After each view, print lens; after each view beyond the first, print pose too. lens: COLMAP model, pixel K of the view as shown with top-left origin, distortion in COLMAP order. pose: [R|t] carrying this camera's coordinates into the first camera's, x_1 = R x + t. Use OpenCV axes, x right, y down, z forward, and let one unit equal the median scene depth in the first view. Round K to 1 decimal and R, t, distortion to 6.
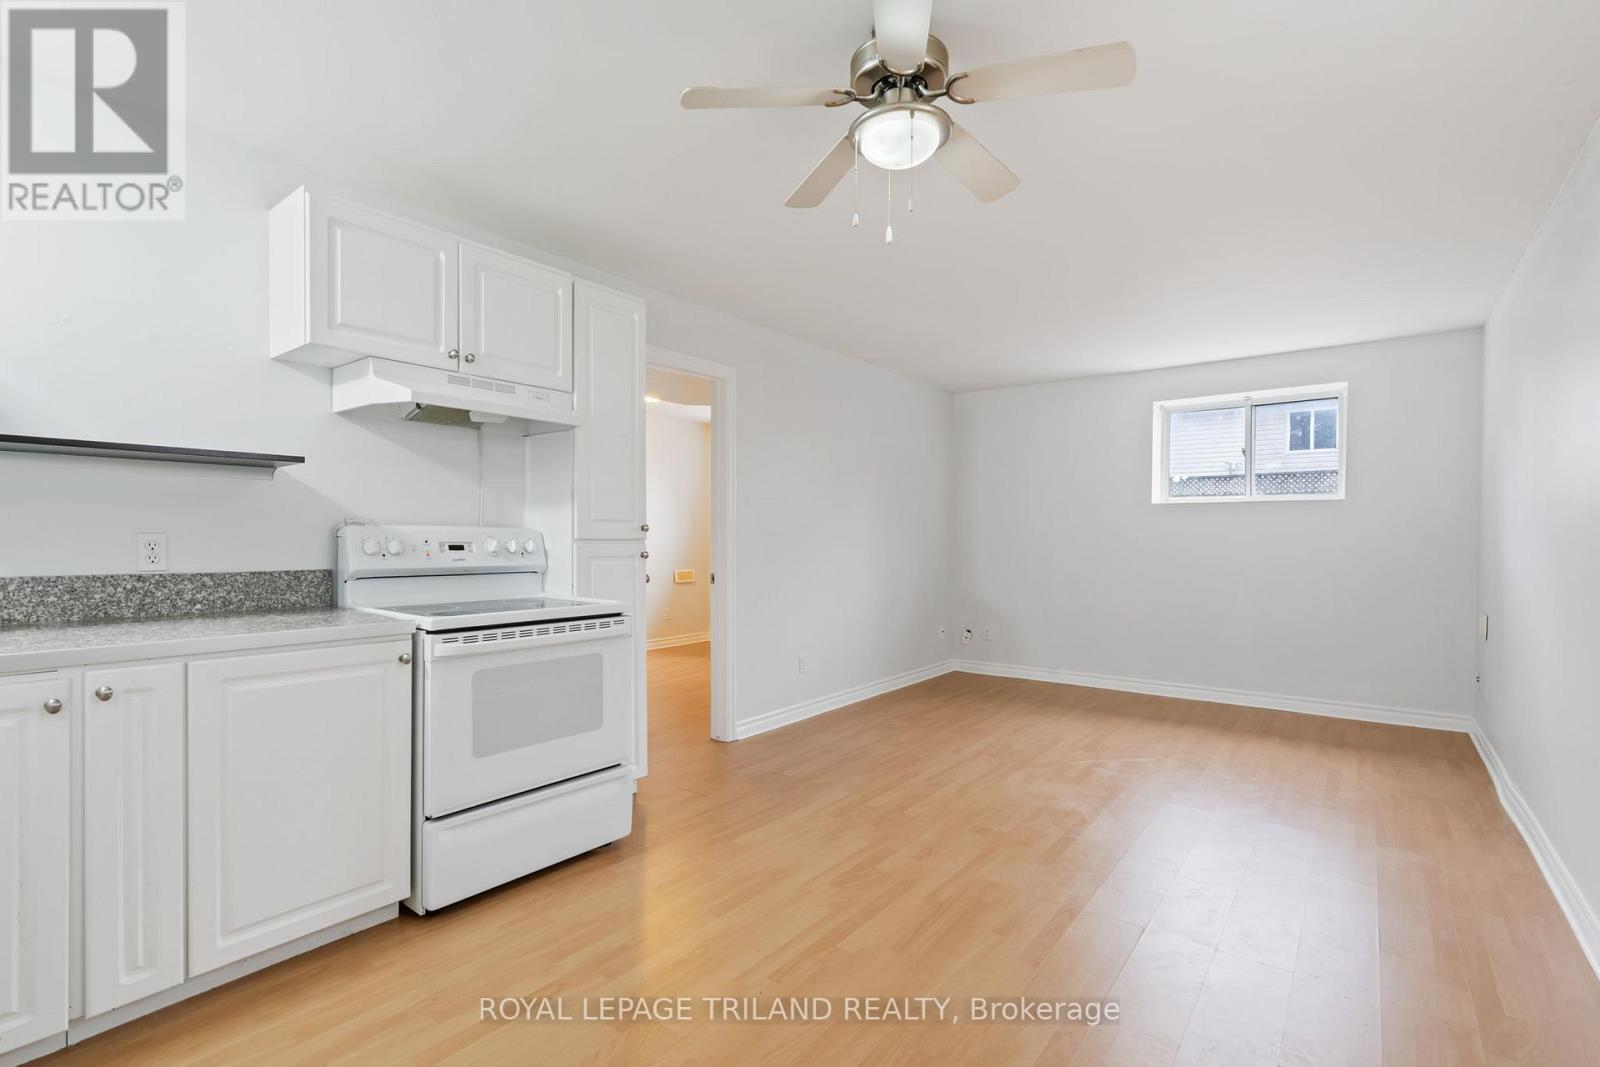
lens RADIAL K [[736.9, 0, 807.3], [0, 736.9, 549.9], [0, 0, 1]] dist [-0.006990, 0.004876]
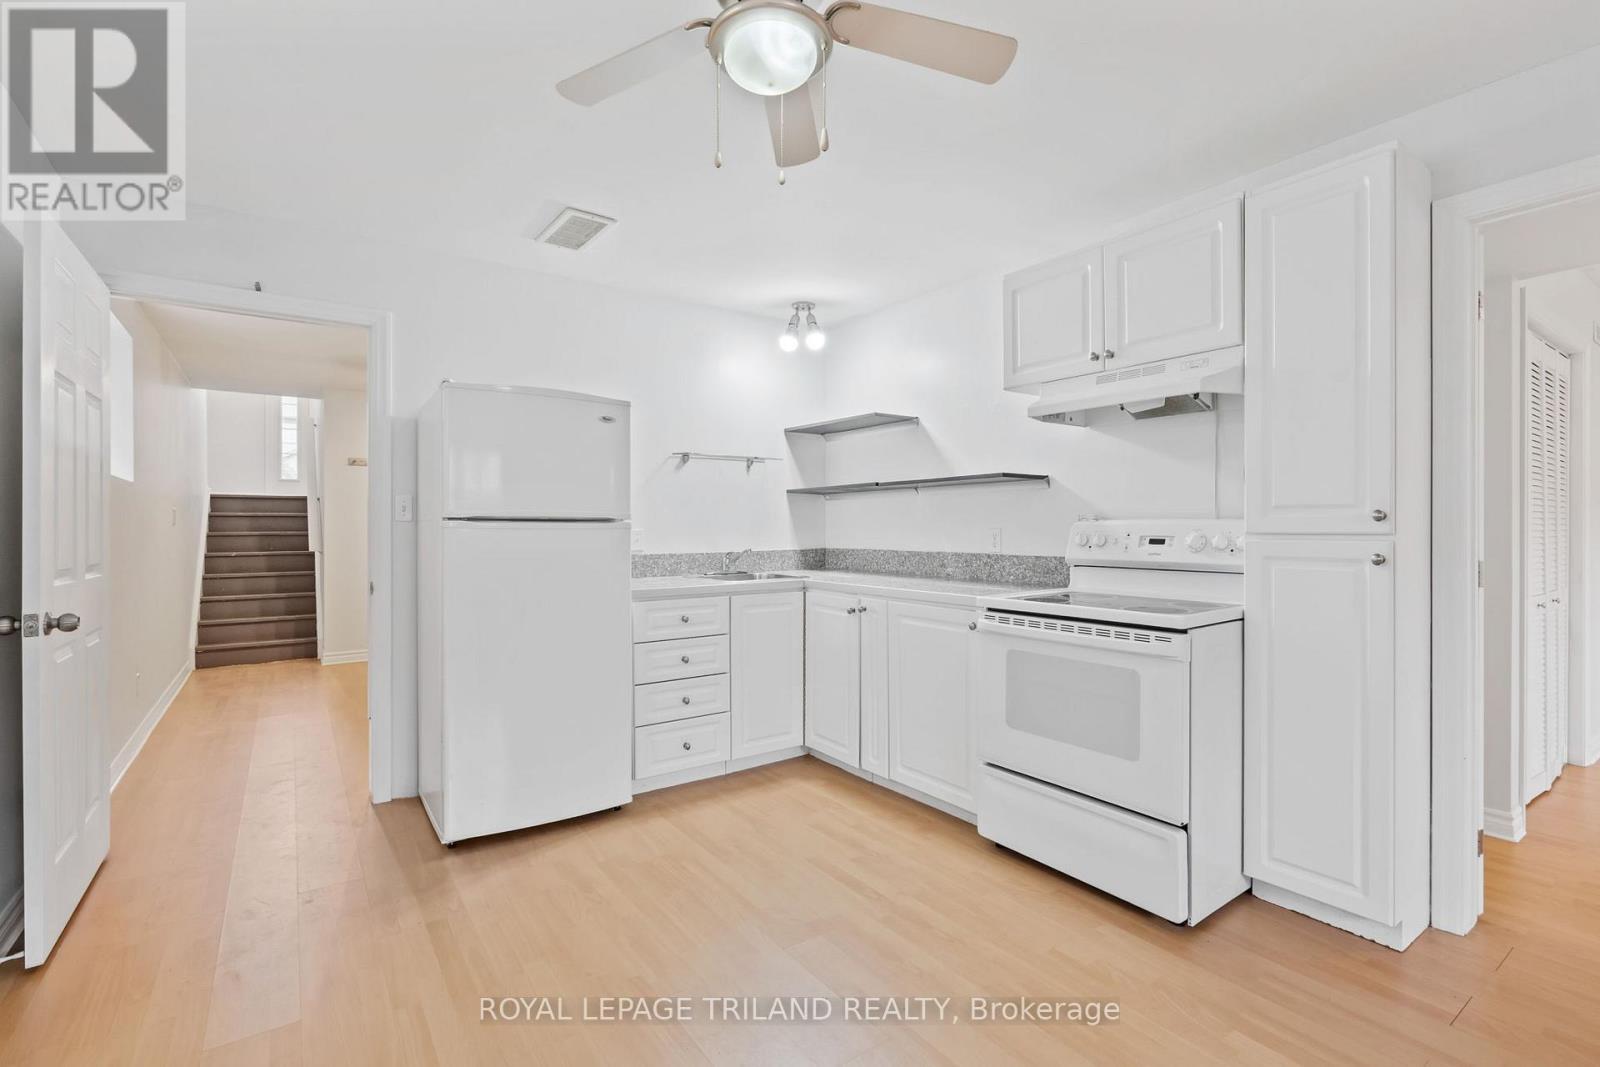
lens RADIAL K [[736.9, 0, 800.8], [0, 736.9, 531.9], [0, 0, 1]] dist [-0.006990, 0.004876]
pose [[-0.303191, 0.001958, -0.952928, 0.628862], [-0.013910, 0.999882, 0.006481, -0.016535], [0.952828, 0.015220, -0.303128, 0.900610]]
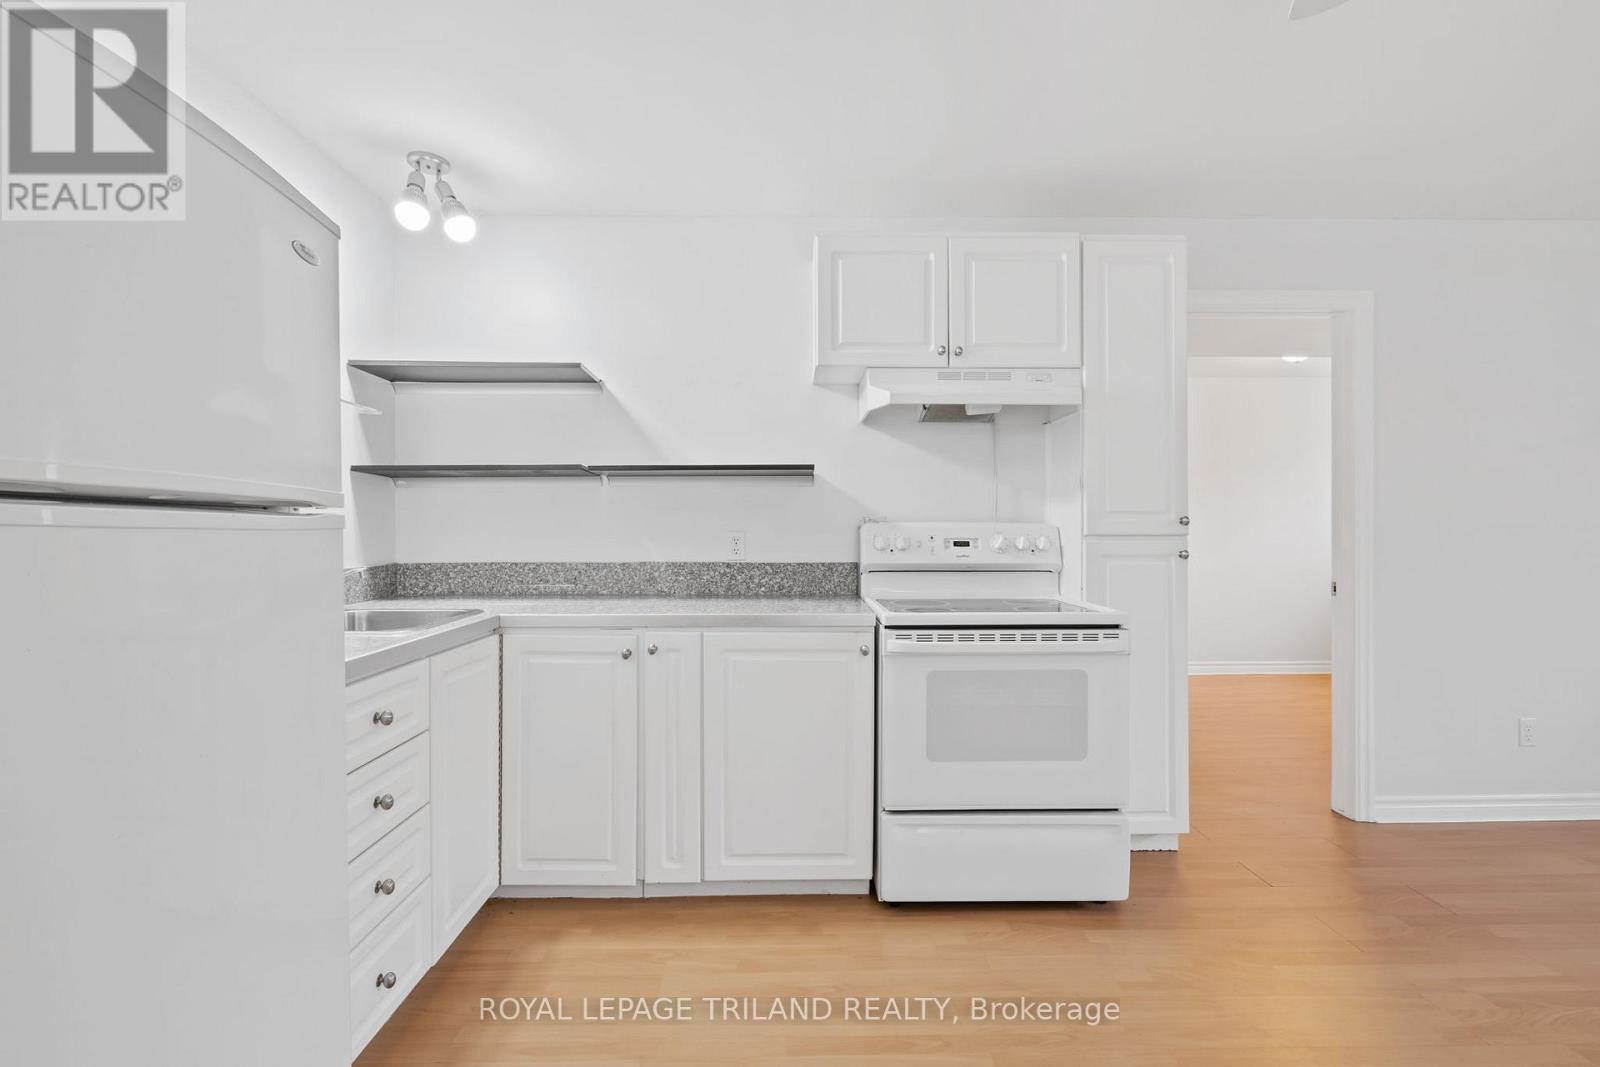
lens RADIAL K [[736.9, 0, 804.0], [0, 736.9, 535.7], [0, 0, 1]] dist [-0.006990, 0.004876]
pose [[0.623122, -0.000850, -0.782124, 0.180261], [-0.008543, 0.999932, -0.007893, -0.004638], [0.782078, 0.011600, 0.623072, 0.226931]]
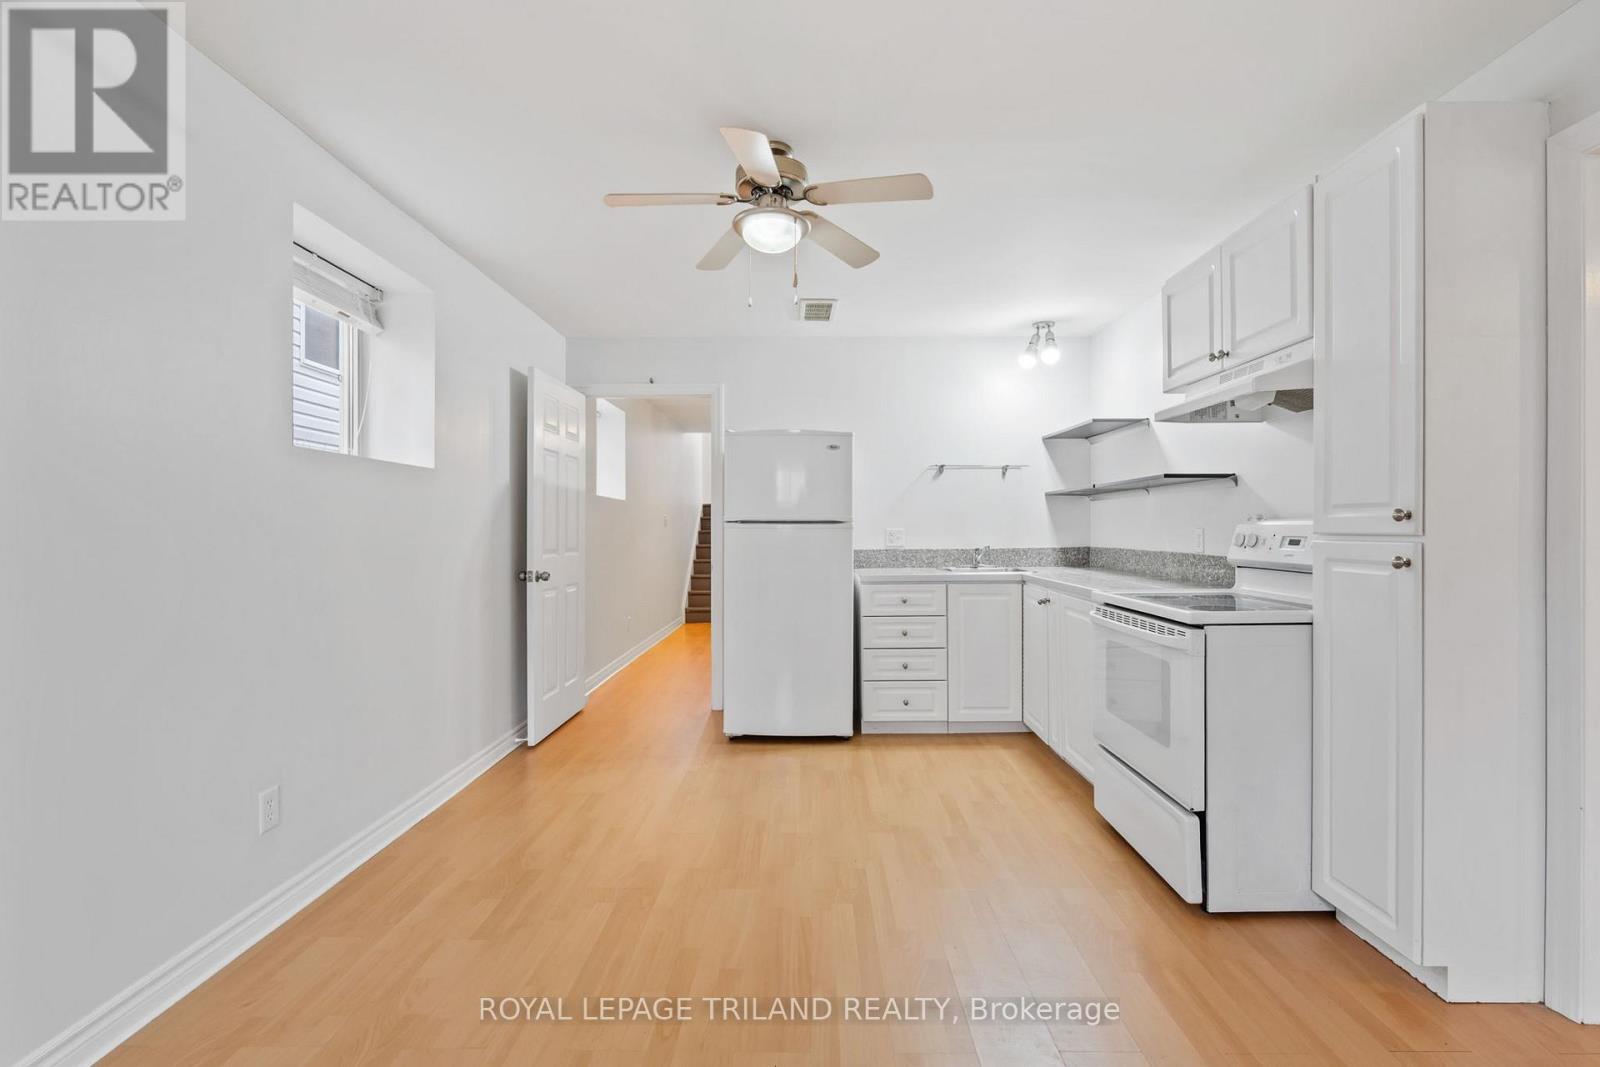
lens RADIAL K [[736.9, 0, 800.1], [0, 736.9, 526.5], [0, 0, 1]] dist [-0.006990, 0.004876]
pose [[-0.804618, -0.003244, -0.593784, 0.603970], [-0.010175, 0.999914, 0.008325, -0.025691], [0.593706, 0.012741, -0.804581, 1.461145]]
